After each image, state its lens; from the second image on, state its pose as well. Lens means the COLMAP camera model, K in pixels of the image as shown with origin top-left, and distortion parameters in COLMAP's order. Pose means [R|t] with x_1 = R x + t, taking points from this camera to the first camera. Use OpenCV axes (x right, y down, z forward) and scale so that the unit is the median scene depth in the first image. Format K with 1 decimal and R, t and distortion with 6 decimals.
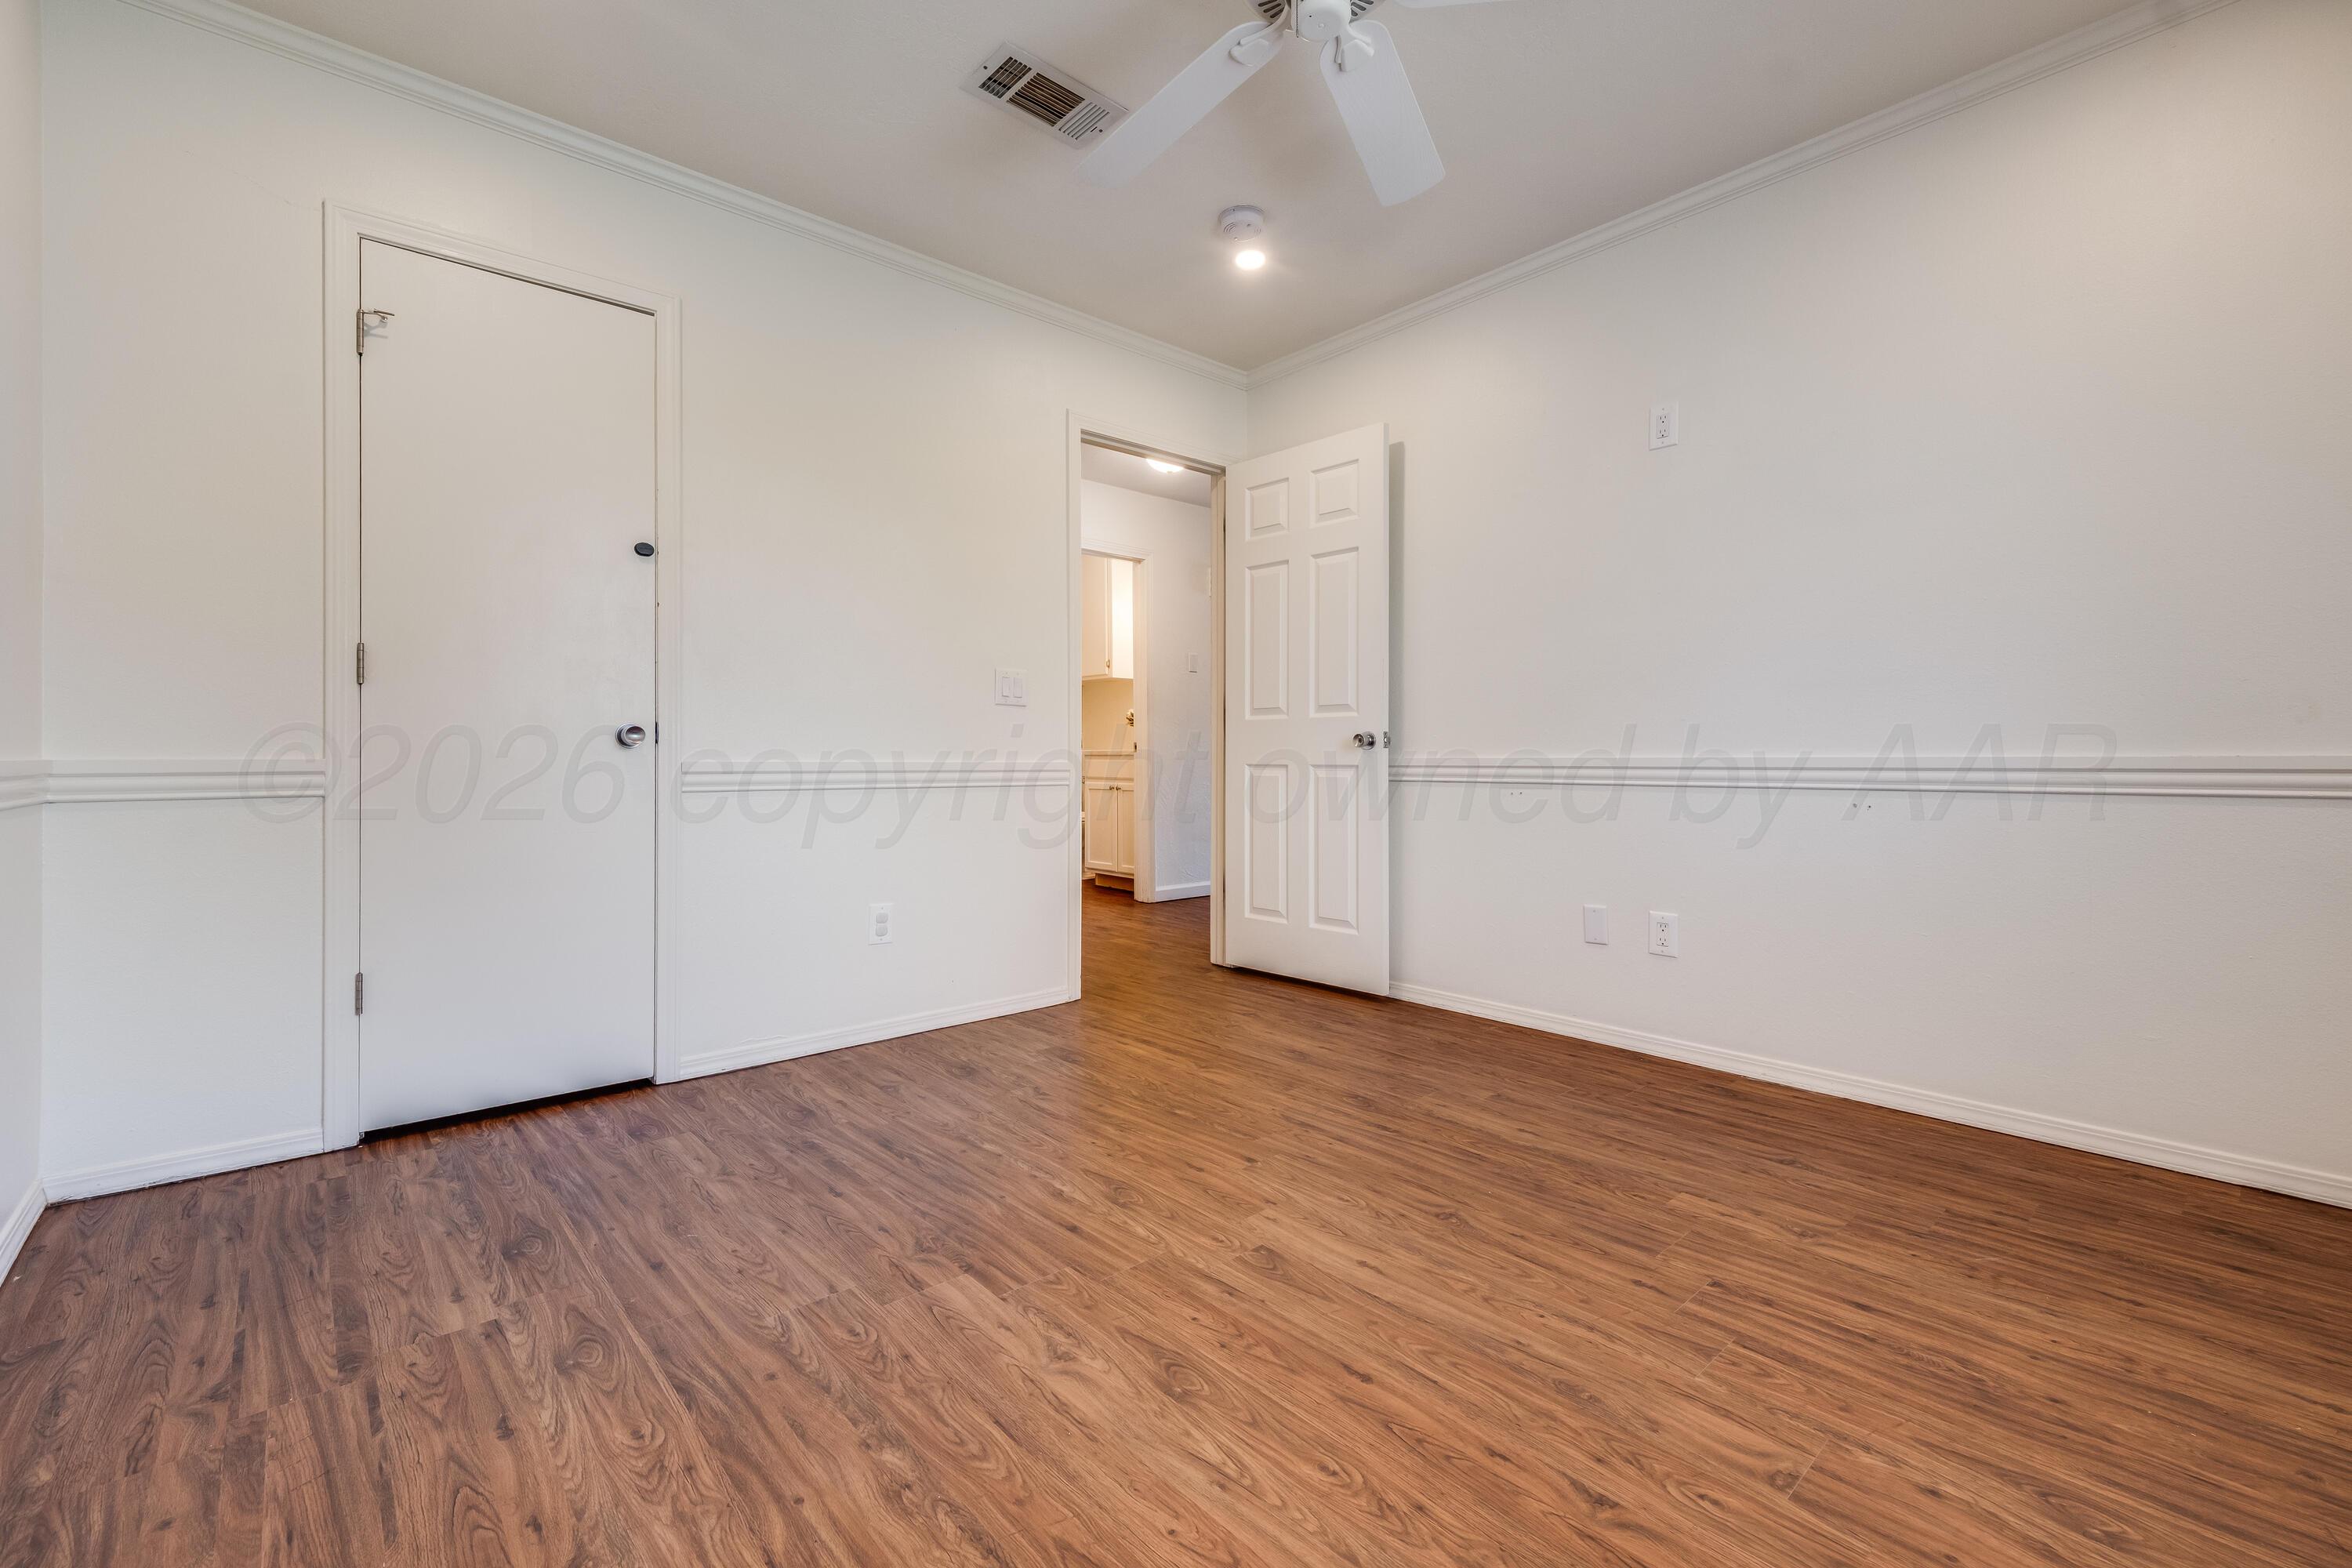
lens RADIAL K [[983.8, 0, 1176.0], [0, 983.8, 784.0], [0, 0, 1]] dist [0.000394, 0.000009]
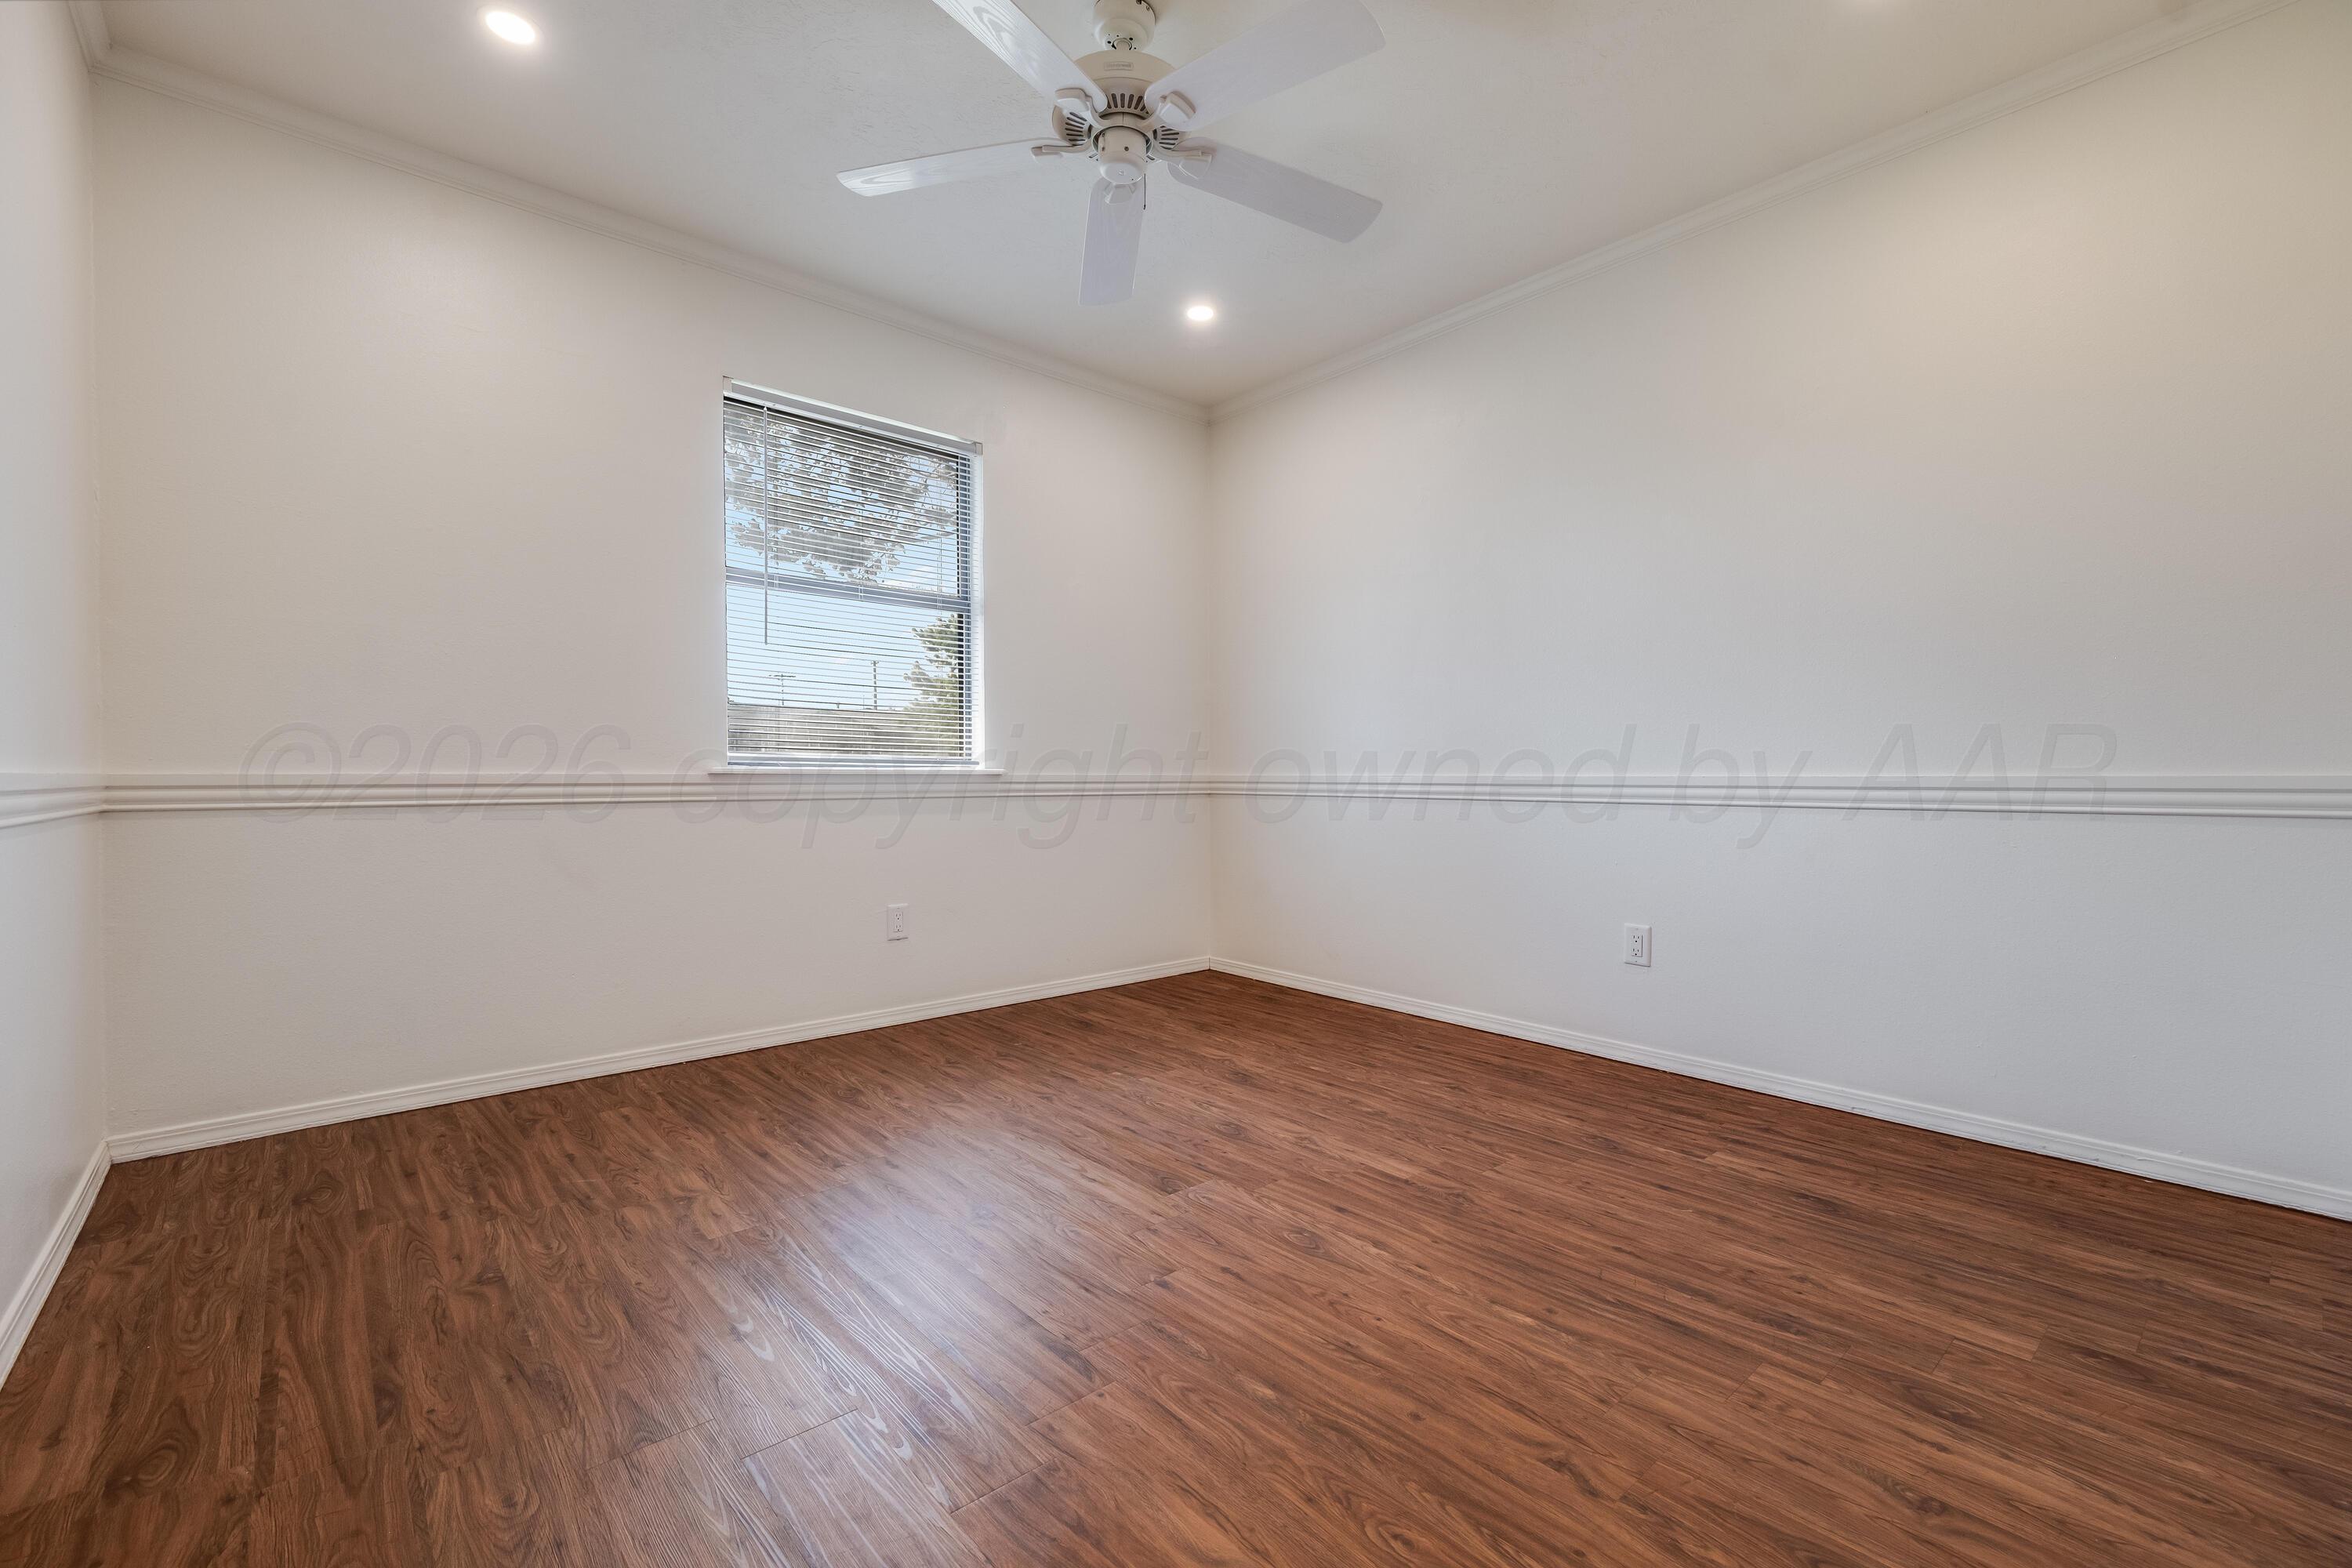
lens RADIAL K [[983.8, 0, 1176.0], [0, 983.8, 784.0], [0, 0, 1]] dist [0.000394, 0.000009]
pose [[-0.999968, 0.000900, 0.007891, 0.070098], [0.001157, 0.999467, 0.032623, -0.053172], [-0.007858, 0.032631, -0.999437, 2.146764]]
